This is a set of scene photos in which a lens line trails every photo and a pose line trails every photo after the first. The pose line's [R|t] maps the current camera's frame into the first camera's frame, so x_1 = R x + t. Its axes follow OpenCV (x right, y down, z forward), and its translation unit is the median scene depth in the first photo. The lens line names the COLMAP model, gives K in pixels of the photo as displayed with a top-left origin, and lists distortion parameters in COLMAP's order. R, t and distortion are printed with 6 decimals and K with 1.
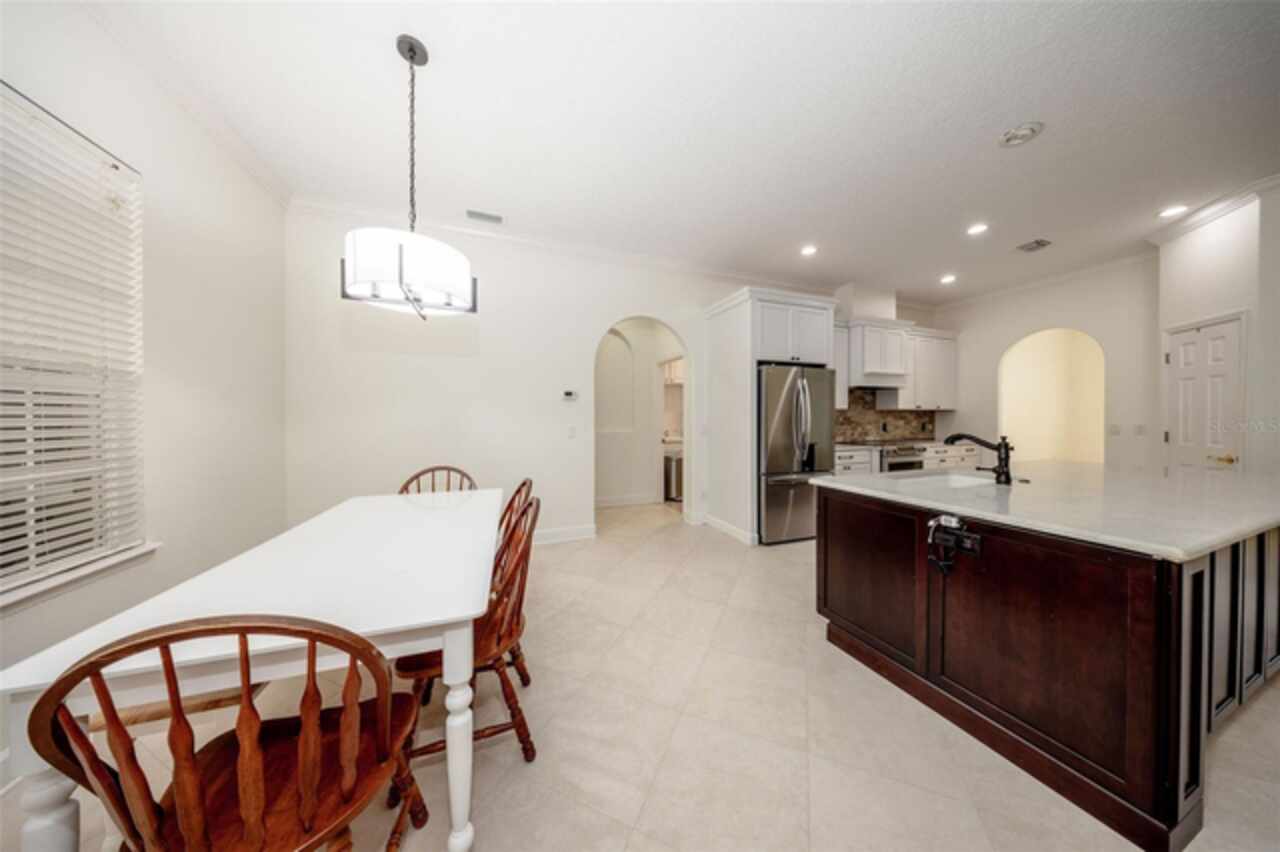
lens RADIAL K [[366.4, 0, 638.1], [0, 366.4, 421.5], [0, 0, 1]] dist [-0.005028, -0.000382]
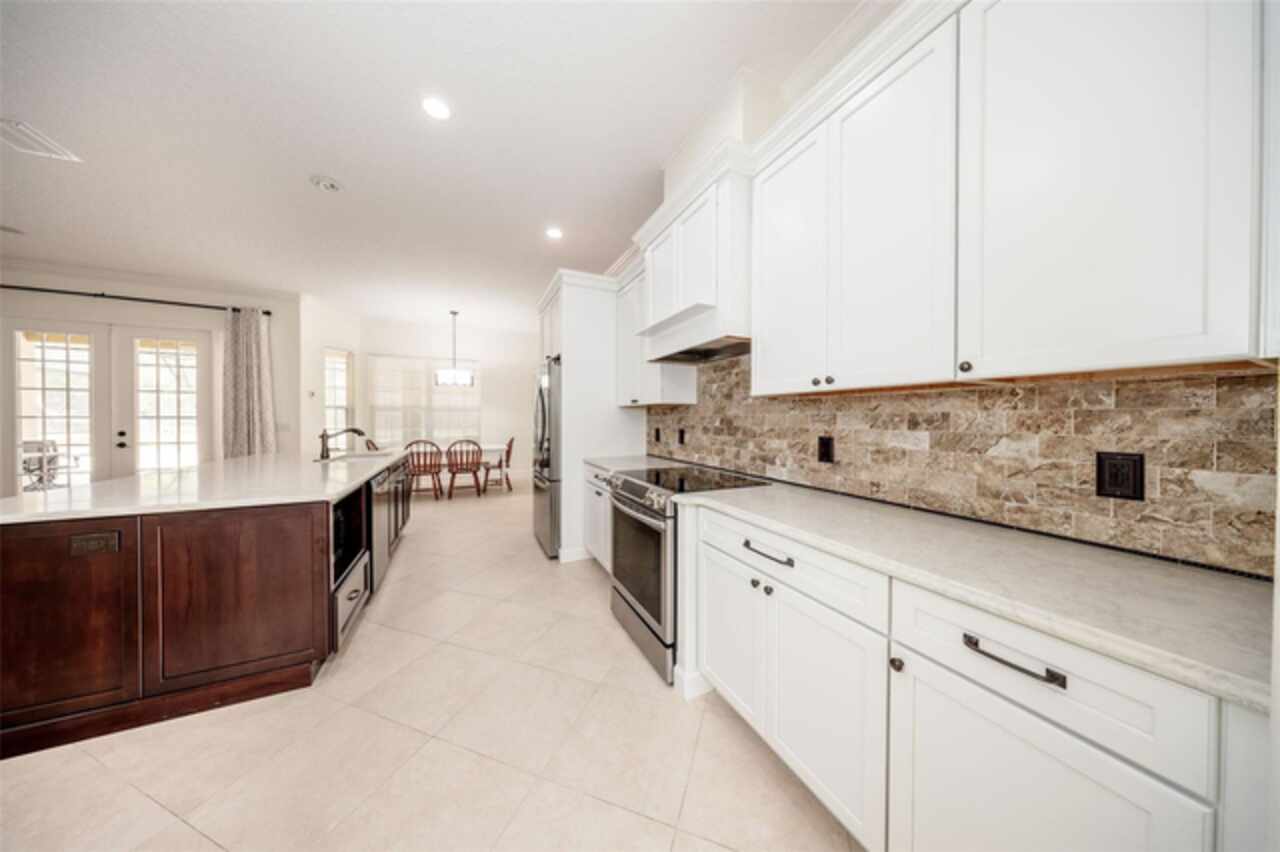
lens RADIAL K [[366.4, 0, 646.9], [0, 366.4, 419.1], [0, 0, 1]] dist [-0.005028, -0.000382]
pose [[0.091392, 0.005692, -0.995799, 1.089459], [-0.012505, 0.999911, 0.004568, -0.011620], [0.995736, 0.012035, 0.091455, 0.899529]]
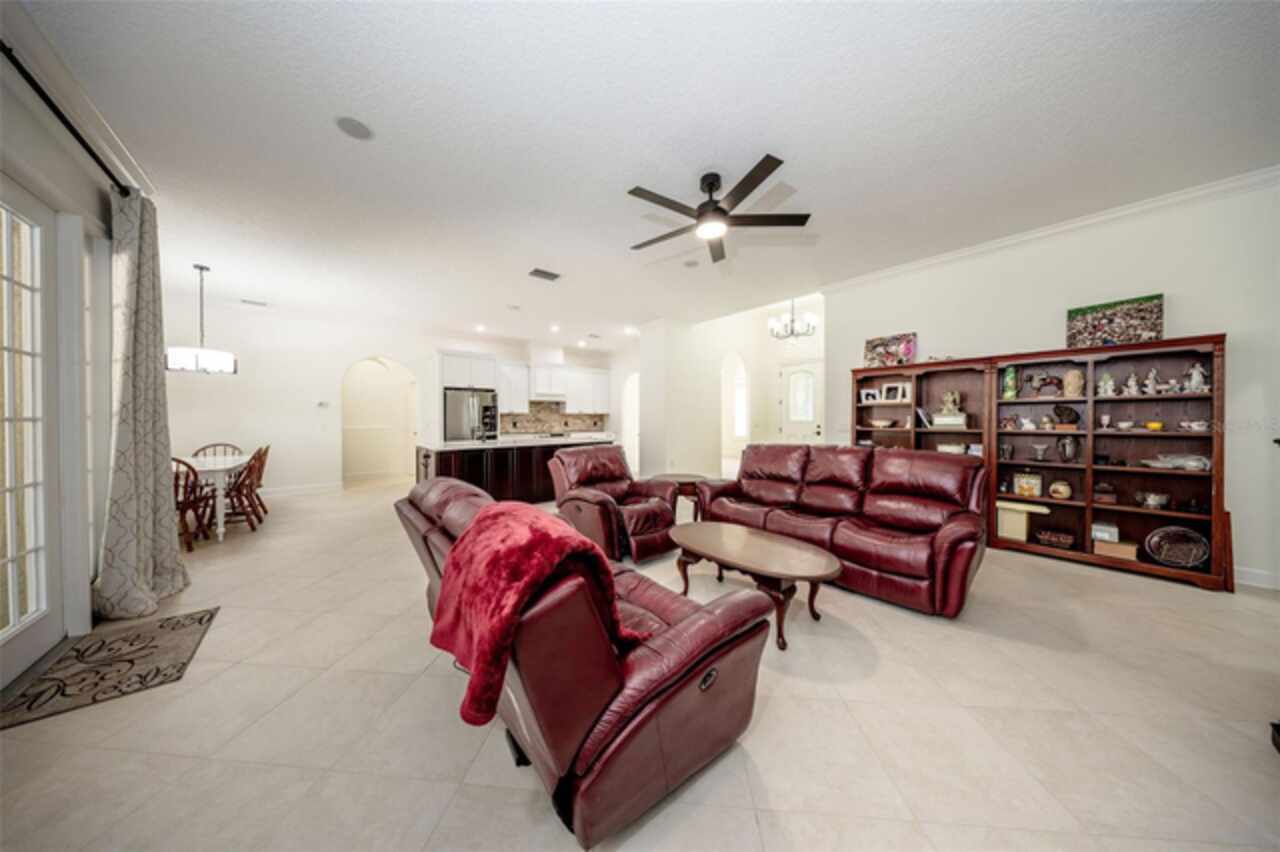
lens RADIAL K [[366.4, 0, 640.0], [0, 366.4, 421.4], [0, 0, 1]] dist [-0.005028, -0.000382]
pose [[0.942602, -0.003444, 0.333900, 0.474296], [0.004357, 0.999989, -0.001987, 0.010043], [-0.333889, 0.003327, 0.942607, -0.807757]]
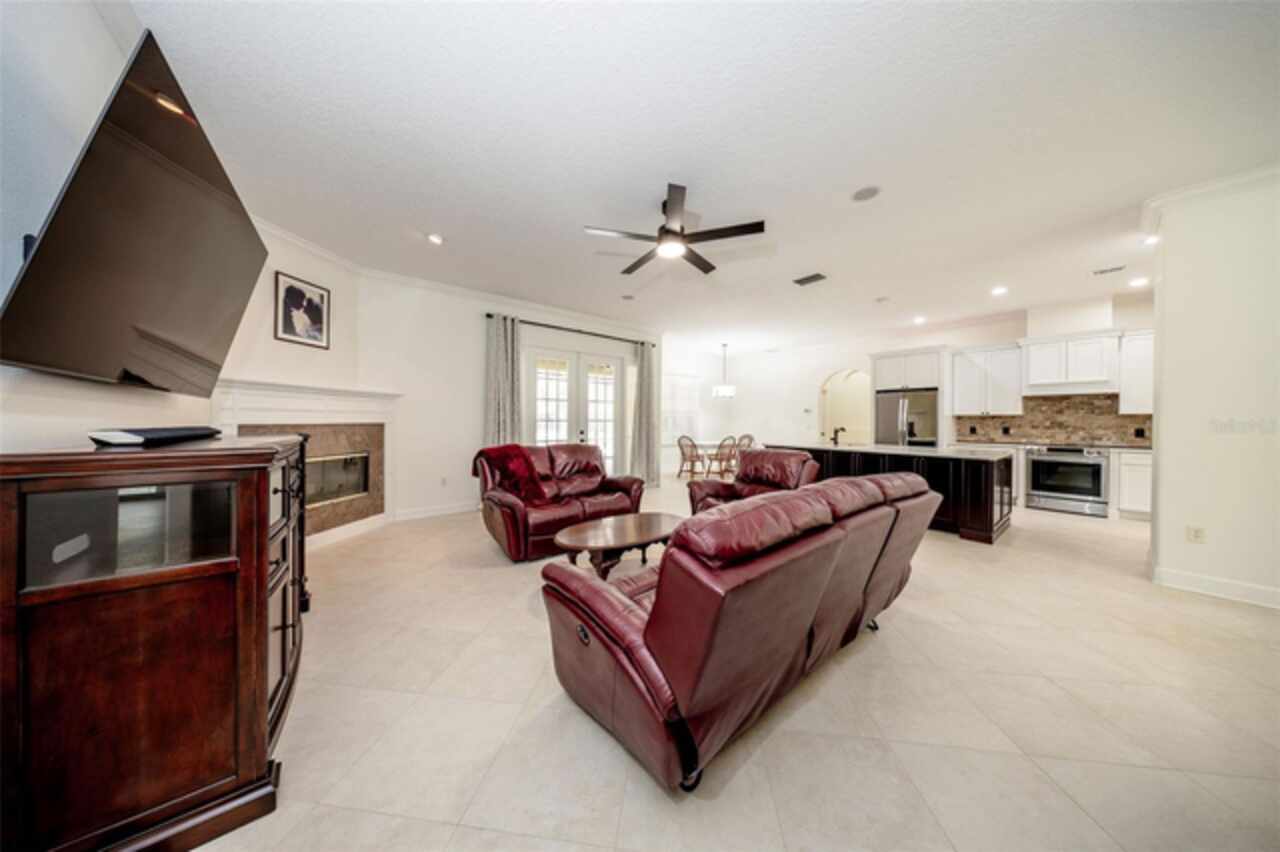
lens RADIAL K [[366.4, 0, 638.5], [0, 366.4, 419.8], [0, 0, 1]] dist [-0.005028, -0.000382]
pose [[0.283938, 0.004026, -0.958834, 1.325168], [-0.013767, 0.999905, 0.000121, -0.000364], [0.958744, 0.013166, 0.283966, -0.535425]]
